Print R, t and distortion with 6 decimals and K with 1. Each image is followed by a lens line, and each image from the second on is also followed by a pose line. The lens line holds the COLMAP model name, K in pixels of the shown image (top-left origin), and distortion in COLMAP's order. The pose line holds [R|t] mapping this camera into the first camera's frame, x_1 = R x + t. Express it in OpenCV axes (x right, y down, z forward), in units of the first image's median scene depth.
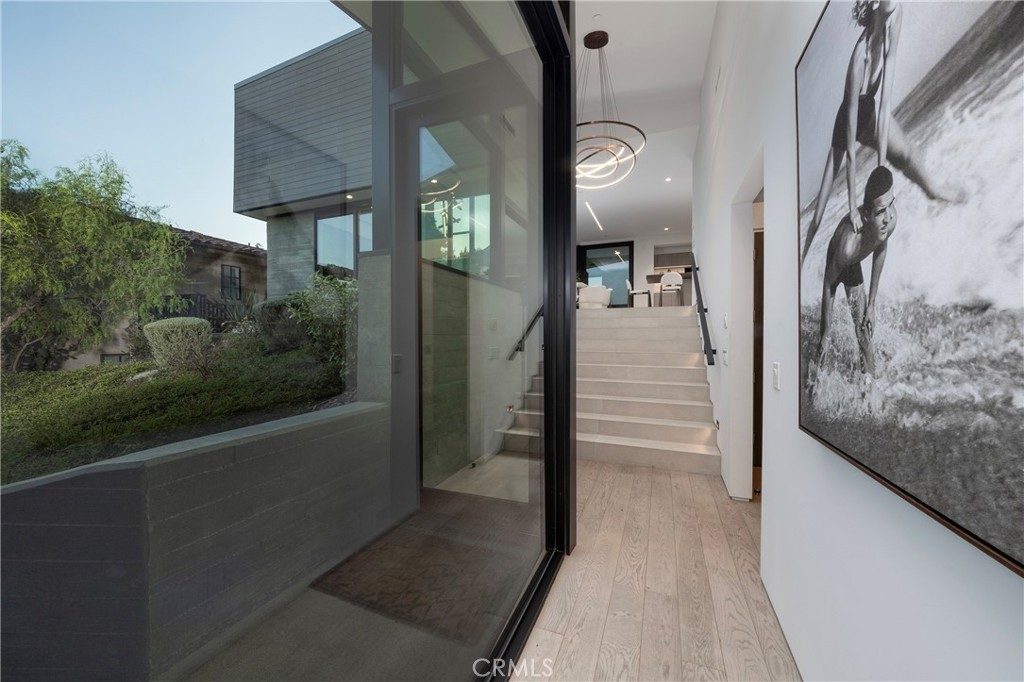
lens RADIAL K [[360.6, 0, 514.6], [0, 360.6, 338.1], [0, 0, 1]] dist [-0.002501, 0.000079]
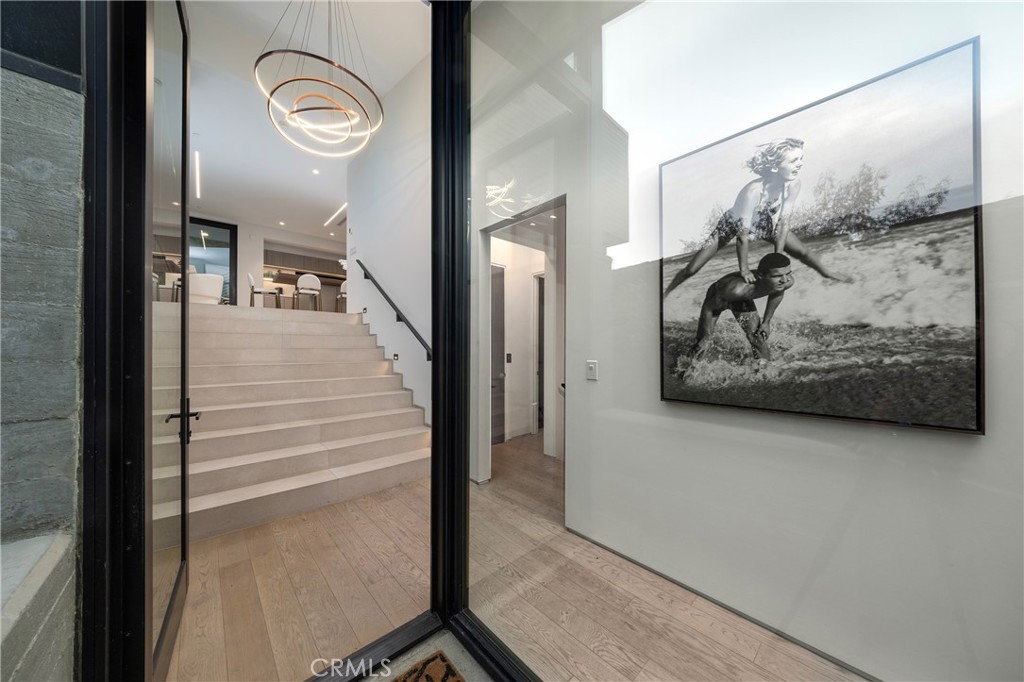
lens RADIAL K [[360.2, 0, 514.1], [0, 360.2, 345.5], [0, 0, 1]] dist [-0.001907, -0.000263]
pose [[0.445731, 0.004796, 0.895154, -1.447324], [0.004704, 0.999959, -0.007700, 0.040875], [-0.895154, 0.007643, 0.445691, 1.466376]]
